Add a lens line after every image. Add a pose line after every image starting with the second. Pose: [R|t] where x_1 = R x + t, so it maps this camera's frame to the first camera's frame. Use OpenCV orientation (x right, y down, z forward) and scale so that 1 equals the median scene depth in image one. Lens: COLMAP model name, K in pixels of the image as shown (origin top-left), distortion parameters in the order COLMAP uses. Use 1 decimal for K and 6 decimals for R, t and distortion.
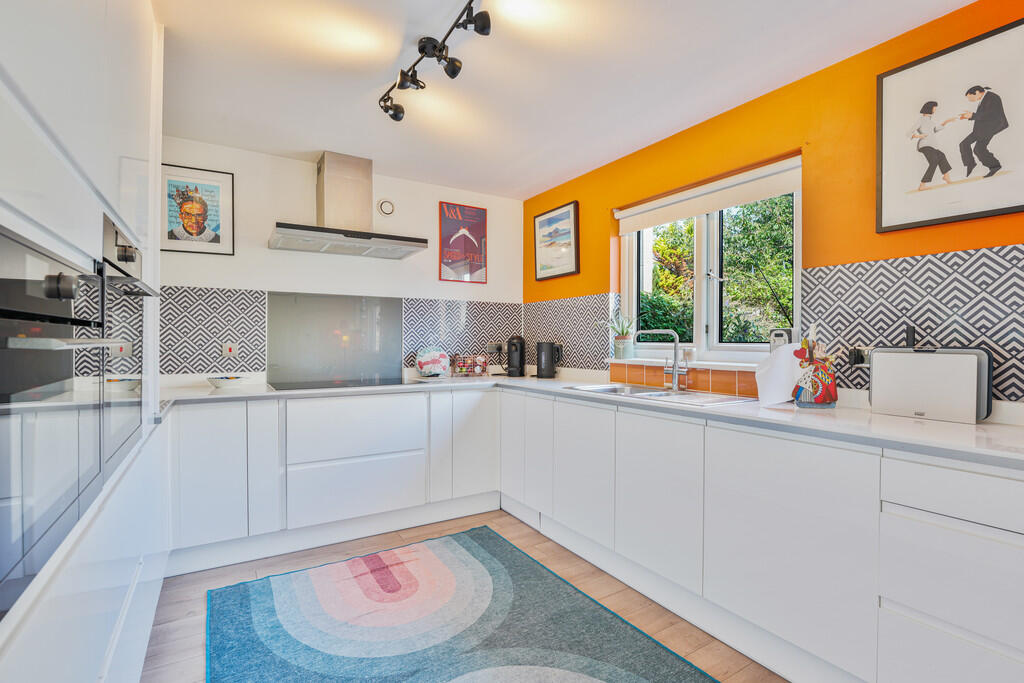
lens RADIAL K [[471.1, 0, 528.7], [0, 471.1, 342.6], [0, 0, 1]] dist [-0.000903, -0.000330]
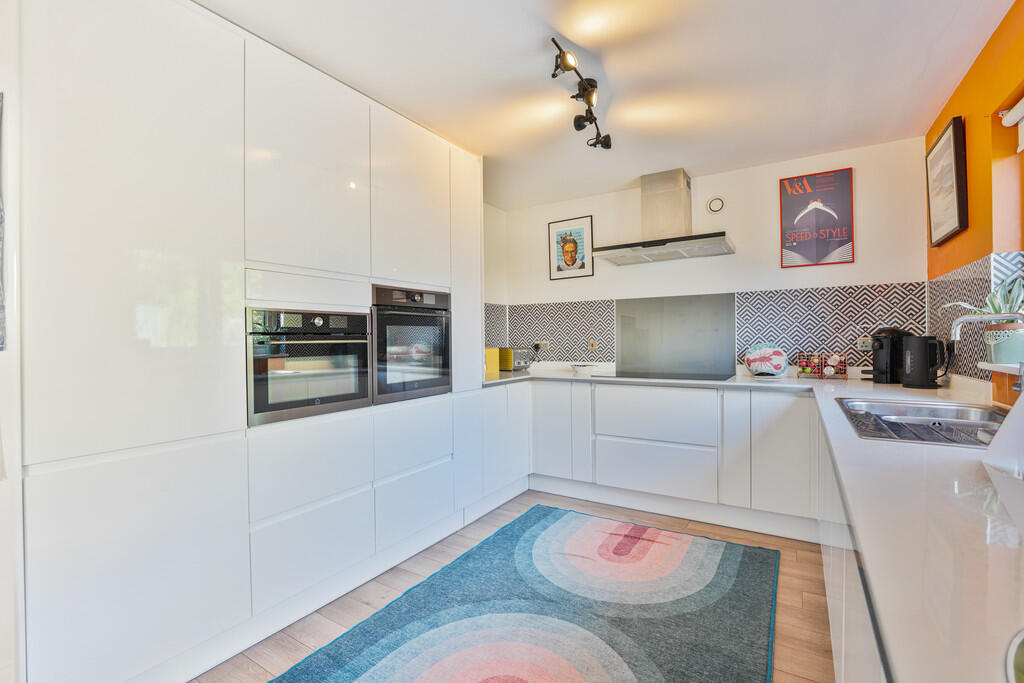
lens RADIAL K [[471.1, 0, 529.8], [0, 471.1, 341.5], [0, 0, 1]] dist [-0.000903, -0.000330]
pose [[0.451496, -0.005491, -0.892256, 0.441447], [0.006575, 0.999974, -0.002827, 0.006072], [0.892249, -0.004590, 0.451521, 0.198329]]
